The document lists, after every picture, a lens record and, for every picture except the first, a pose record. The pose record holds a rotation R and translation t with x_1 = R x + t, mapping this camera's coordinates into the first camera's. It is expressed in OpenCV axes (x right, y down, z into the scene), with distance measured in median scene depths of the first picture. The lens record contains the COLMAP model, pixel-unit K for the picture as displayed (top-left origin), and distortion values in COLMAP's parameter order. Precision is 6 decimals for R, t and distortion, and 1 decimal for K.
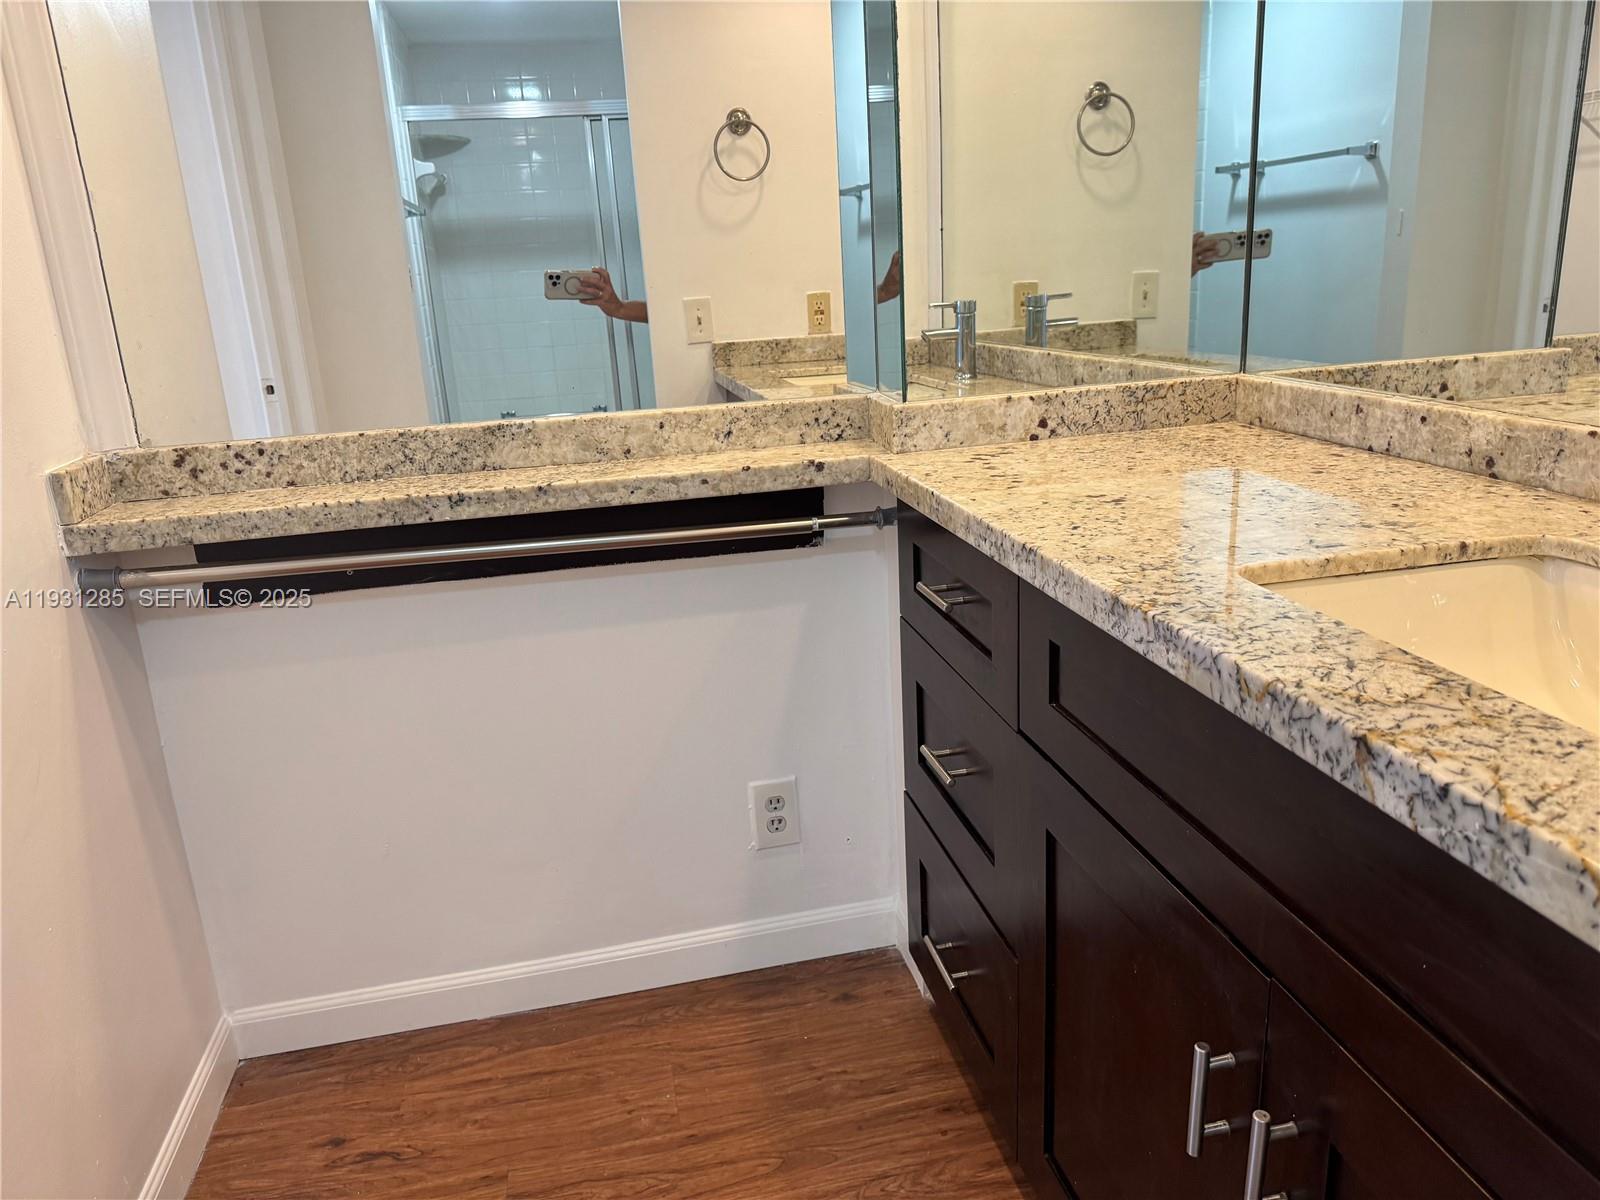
lens RADIAL K [[1118.2, 0, 793.2], [0, 1118.2, 602.9], [0, 0, 1]] dist [0.090453, -0.150762]
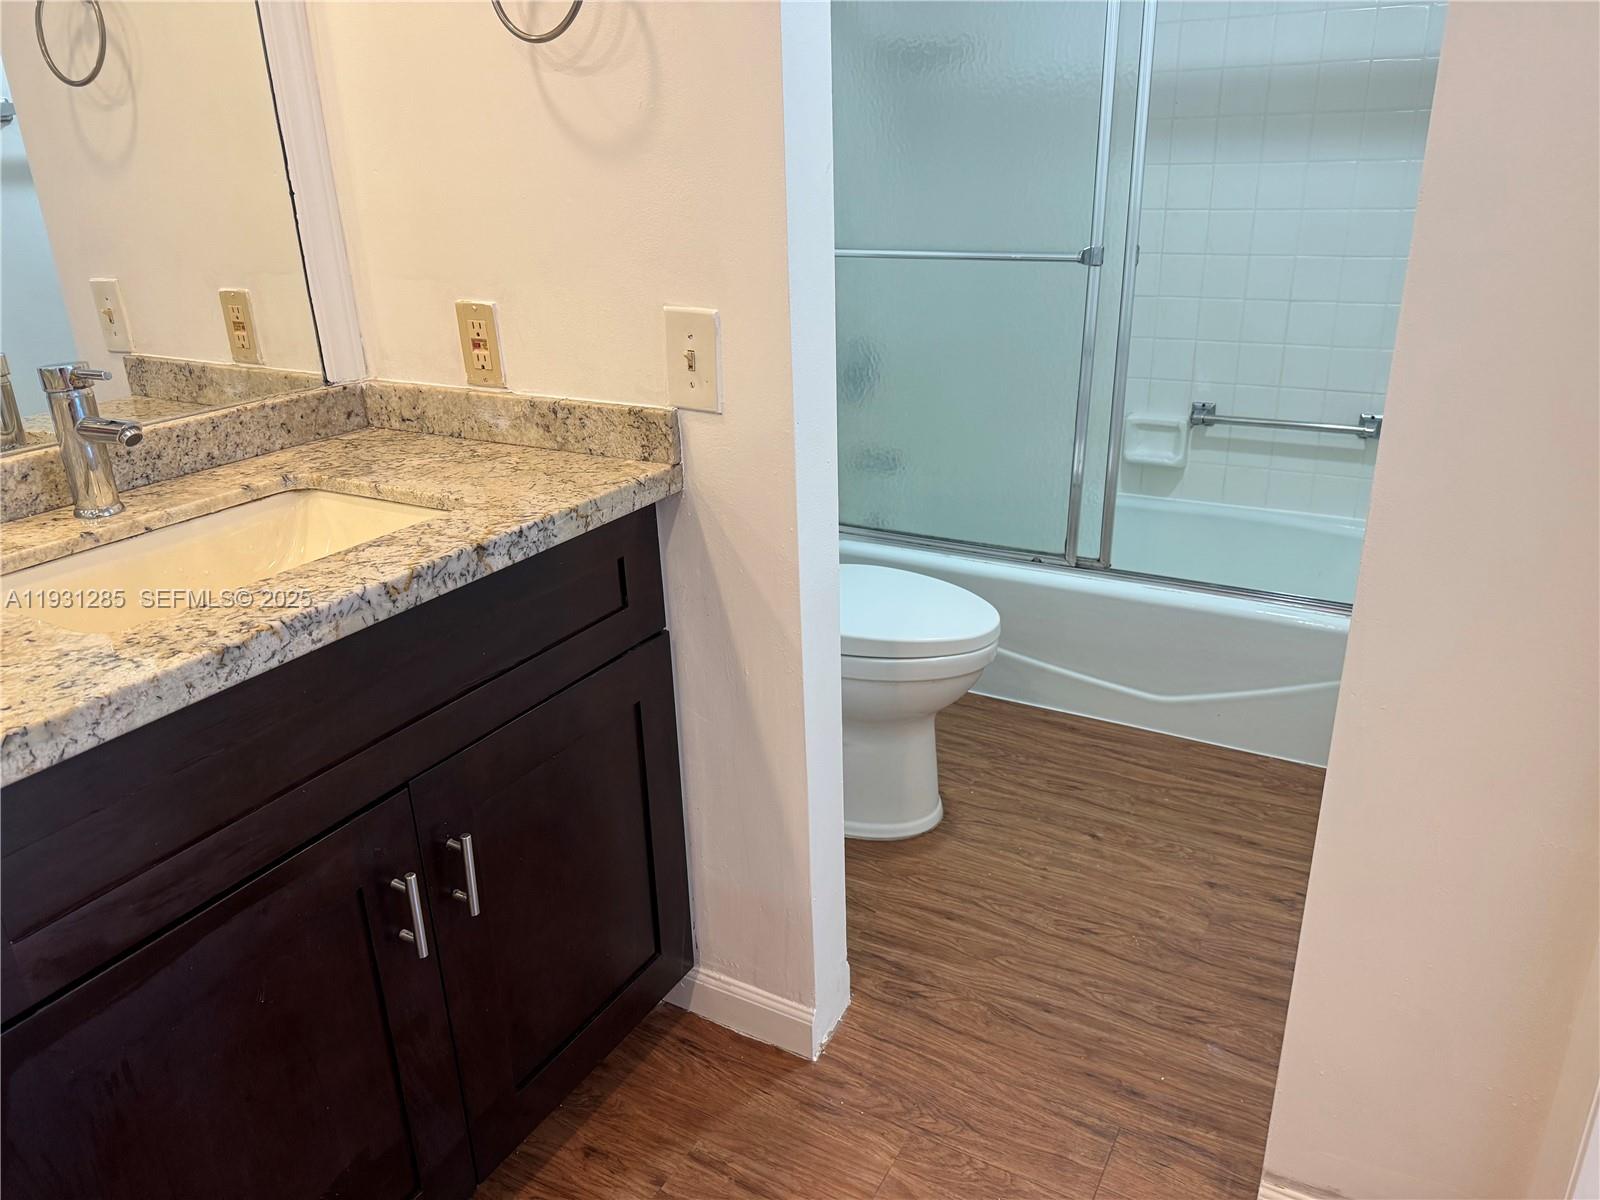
lens RADIAL K [[1123.9, 0, 800.0], [0, 1123.9, 600.0], [0, 0, 1]] dist [0.135955, -0.232830]
pose [[-0.738303, -0.176348, 0.651007, -1.006544], [0.267092, 0.809863, 0.522287, -0.577676], [-0.619331, 0.559485, -0.550823, 1.573048]]
